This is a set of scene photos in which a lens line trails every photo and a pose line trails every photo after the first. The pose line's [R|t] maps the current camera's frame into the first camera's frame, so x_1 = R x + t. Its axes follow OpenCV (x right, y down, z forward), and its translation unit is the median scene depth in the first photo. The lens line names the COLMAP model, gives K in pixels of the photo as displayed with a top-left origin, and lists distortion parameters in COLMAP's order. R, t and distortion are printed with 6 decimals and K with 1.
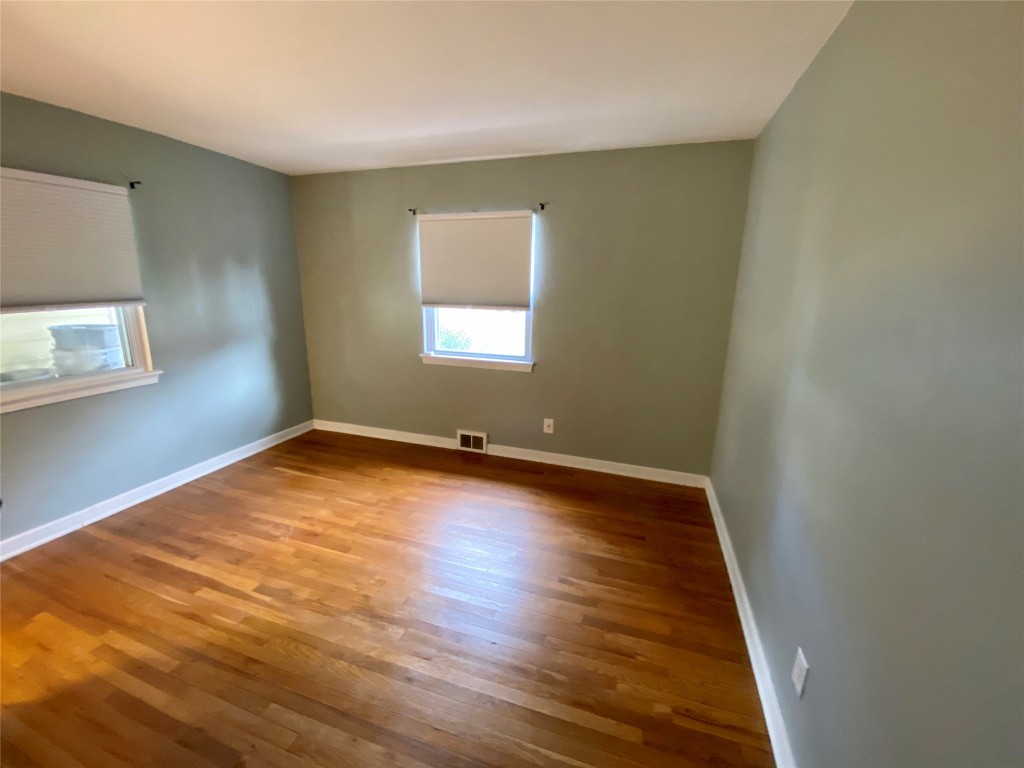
lens RADIAL K [[419.9, 0, 508.7], [0, 419.9, 379.3], [0, 0, 1]] dist [0.024267, -0.021261]
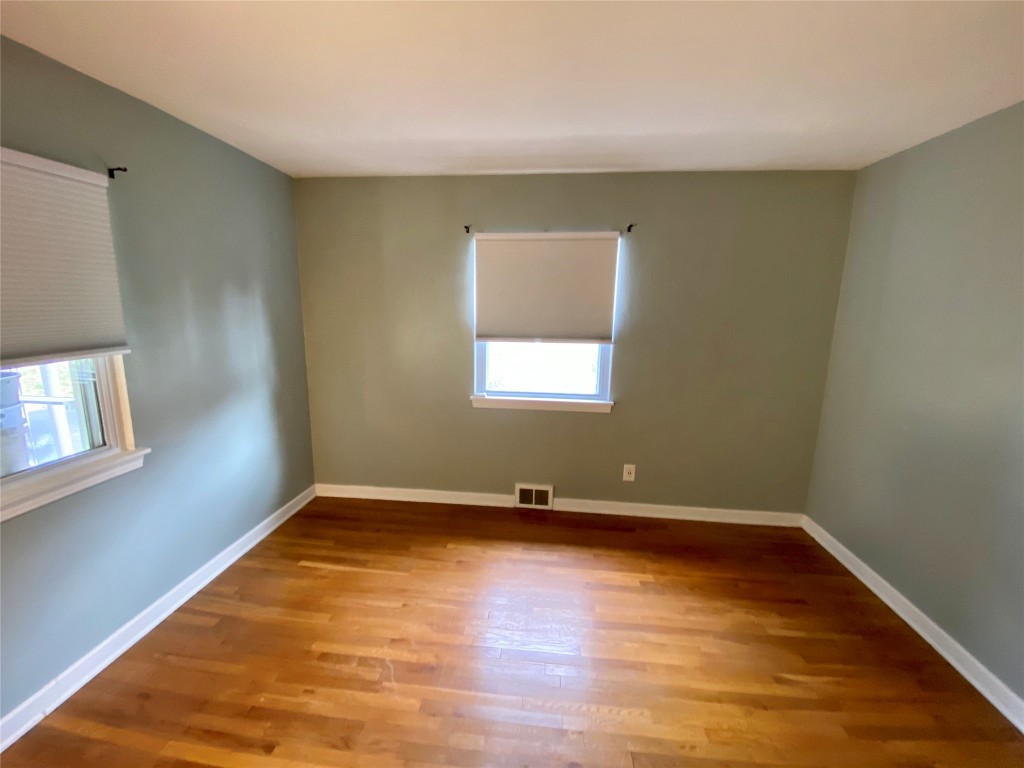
lens RADIAL K [[419.9, 0, 508.7], [0, 419.9, 379.3], [0, 0, 1]] dist [0.024267, -0.021261]
pose [[0.974489, -0.039321, 0.220965, -0.358869], [0.049052, 0.998045, -0.038724, -0.066121], [-0.219010, 0.048575, 0.974513, 0.191761]]
